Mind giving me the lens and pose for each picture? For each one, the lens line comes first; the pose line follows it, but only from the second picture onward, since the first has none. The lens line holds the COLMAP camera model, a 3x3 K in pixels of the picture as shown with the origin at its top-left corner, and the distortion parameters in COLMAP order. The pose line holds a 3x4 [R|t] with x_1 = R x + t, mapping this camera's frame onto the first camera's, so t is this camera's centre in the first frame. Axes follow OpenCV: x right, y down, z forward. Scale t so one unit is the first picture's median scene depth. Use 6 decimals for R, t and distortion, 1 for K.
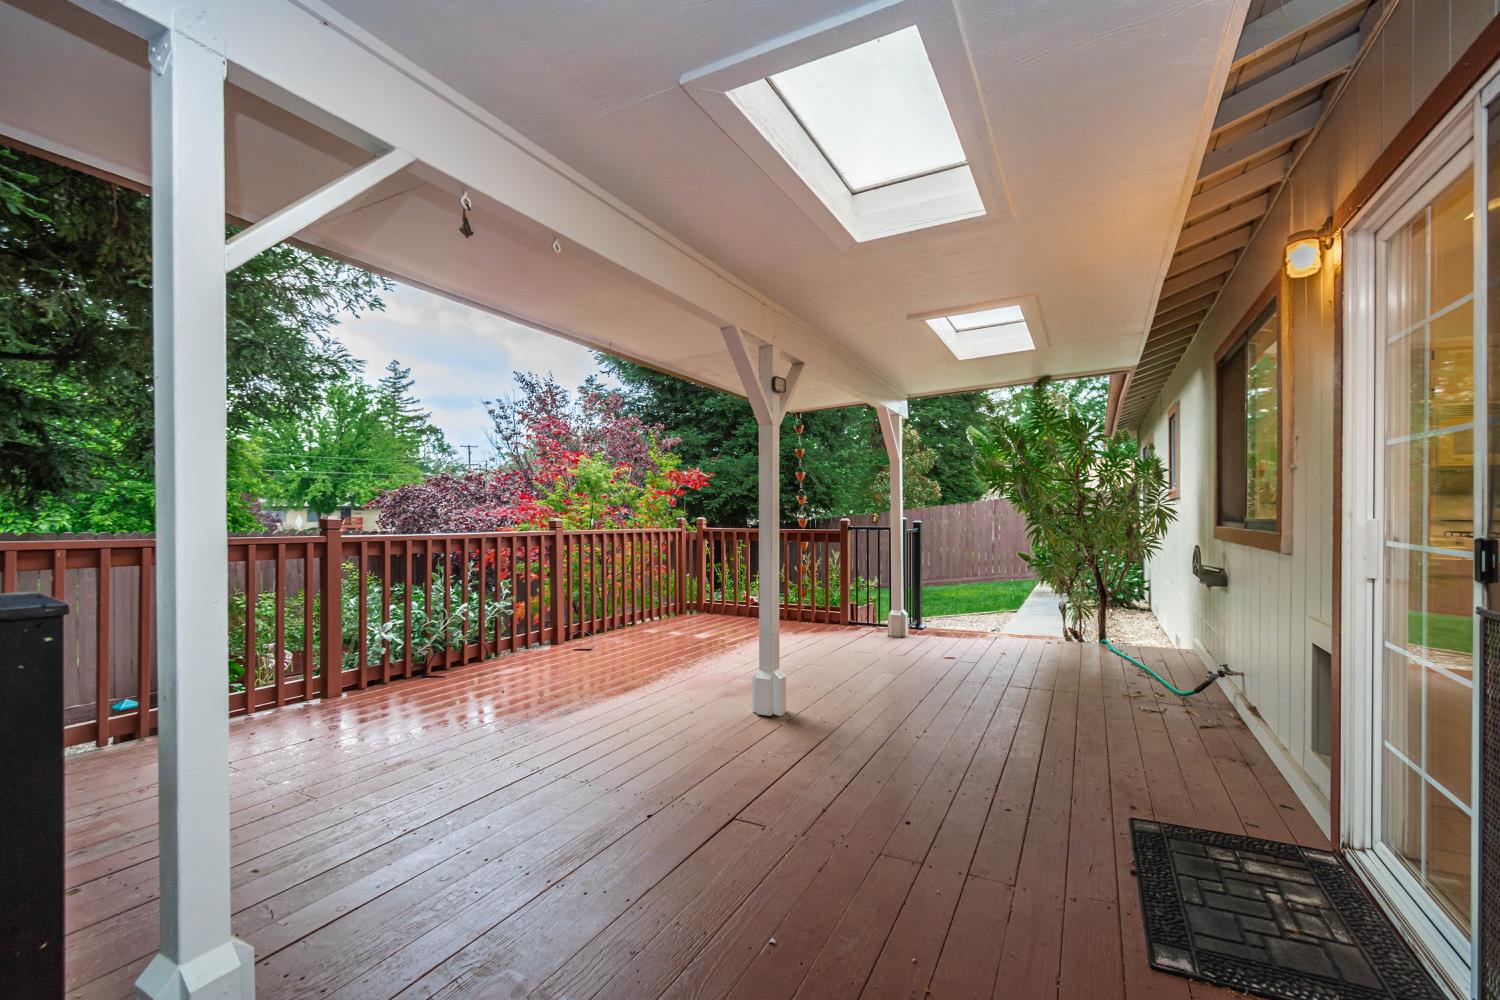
lens RADIAL K [[651.2, 0, 752.3], [0, 651.2, 511.6], [0, 0, 1]] dist [0.010384, 0.000733]
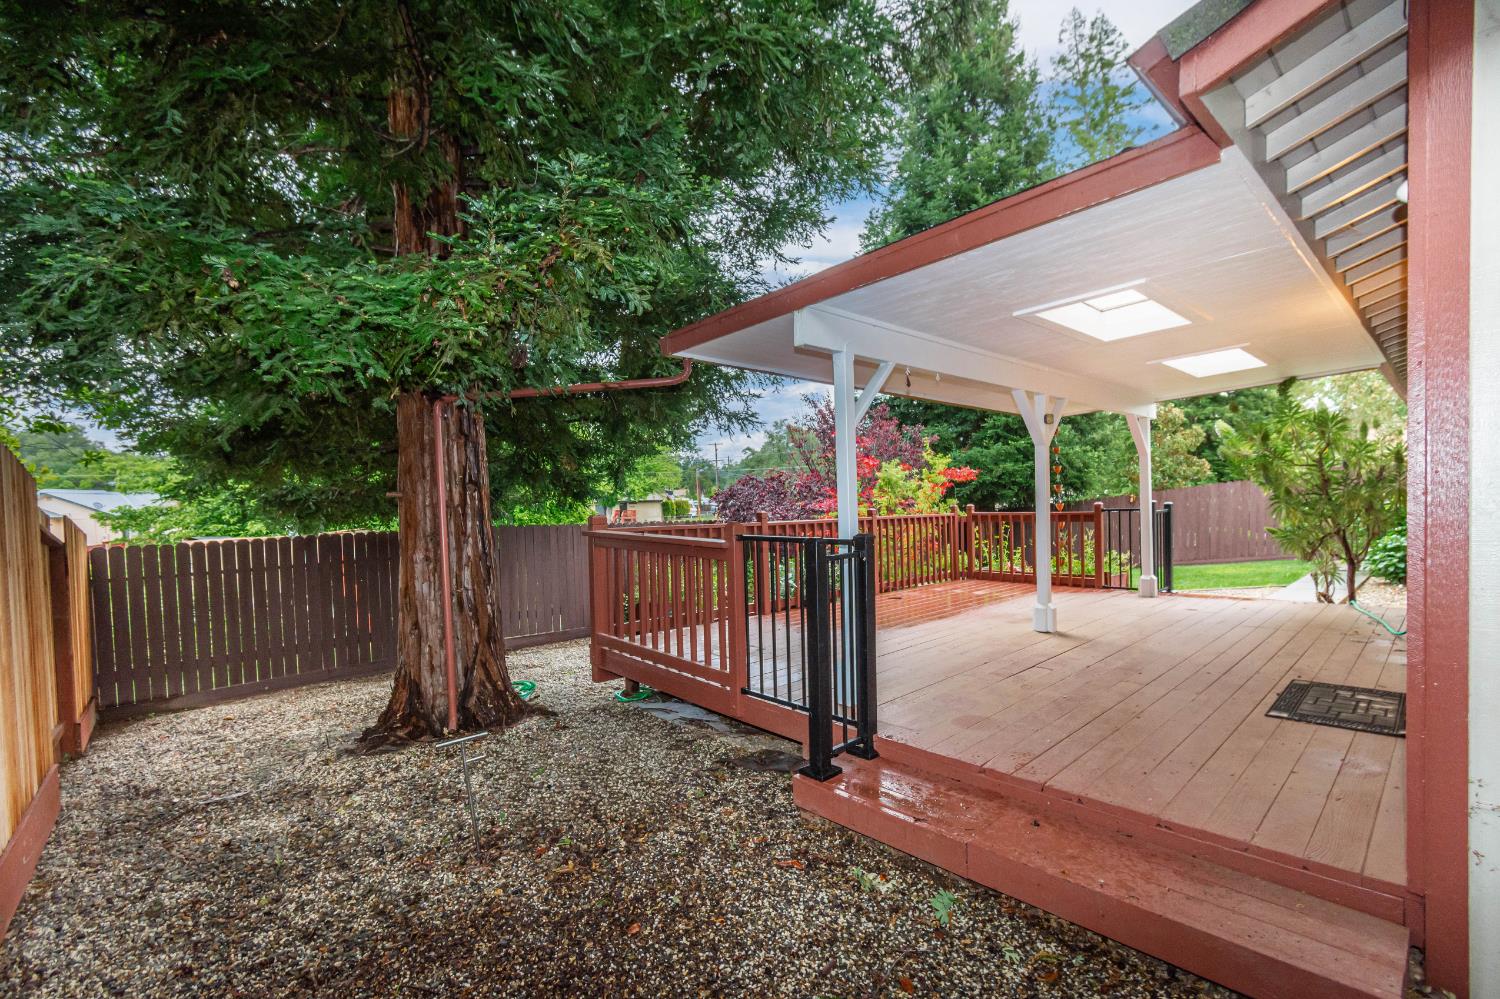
lens RADIAL K [[651.2, 0, 741.9], [0, 651.2, 524.0], [0, 0, 1]] dist [0.010384, 0.000733]
pose [[0.936412, -0.015987, -0.350539, -0.028411], [0.030147, 0.998933, 0.034974, -0.006116], [0.349606, -0.043318, 0.935895, -0.197709]]
